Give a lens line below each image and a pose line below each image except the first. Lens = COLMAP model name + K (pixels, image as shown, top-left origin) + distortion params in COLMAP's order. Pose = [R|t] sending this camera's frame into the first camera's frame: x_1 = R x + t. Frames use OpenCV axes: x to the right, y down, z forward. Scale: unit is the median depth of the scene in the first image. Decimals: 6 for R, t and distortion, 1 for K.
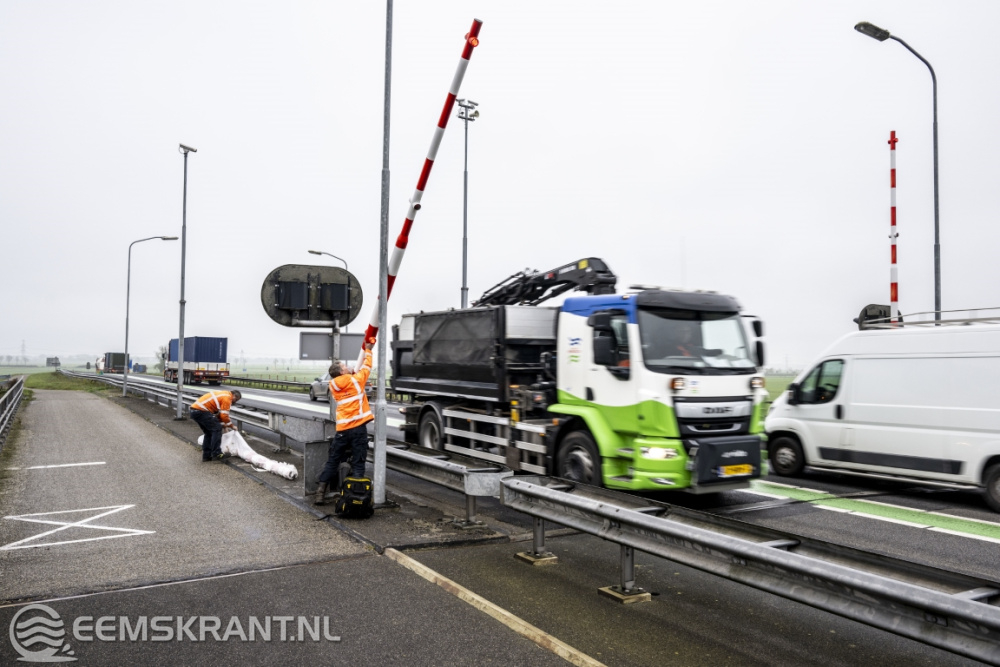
lens RADIAL K [[820.2, 0, 501.6], [0, 820.2, 330.0], [0, 0, 1]] dist [-0.061741, -0.003746]
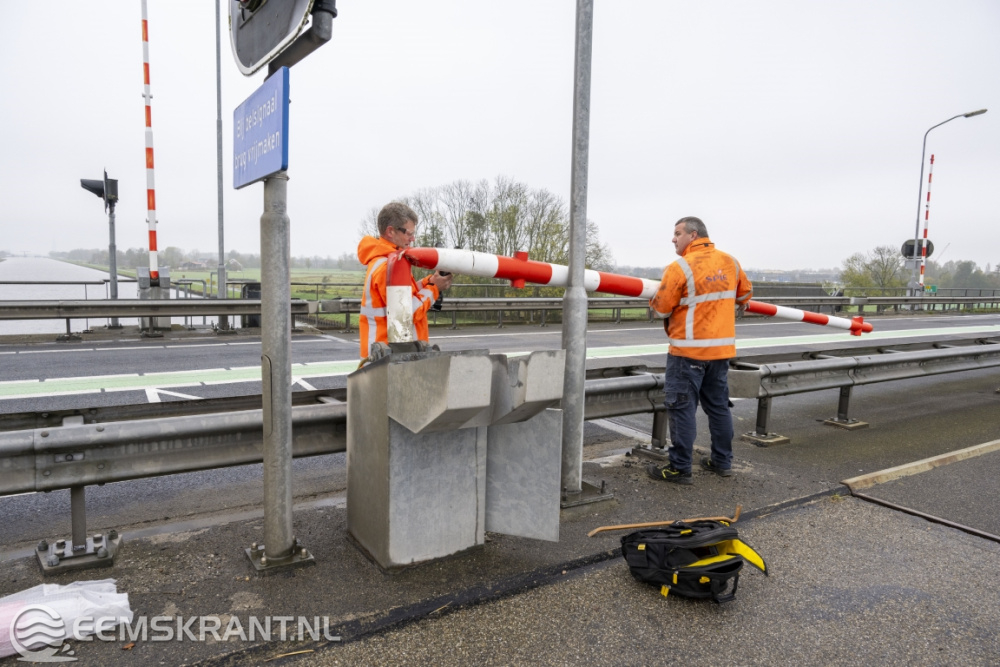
lens RADIAL K [[653.8, 0, 496.2], [0, 653.8, 336.6], [0, 0, 1]] dist [-0.001234, -0.004813]
pose [[-0.046891, -0.123832, 0.991195, -0.319251], [-0.070756, 0.990205, 0.120361, 0.040395], [-0.996391, -0.064489, -0.055194, 0.624044]]
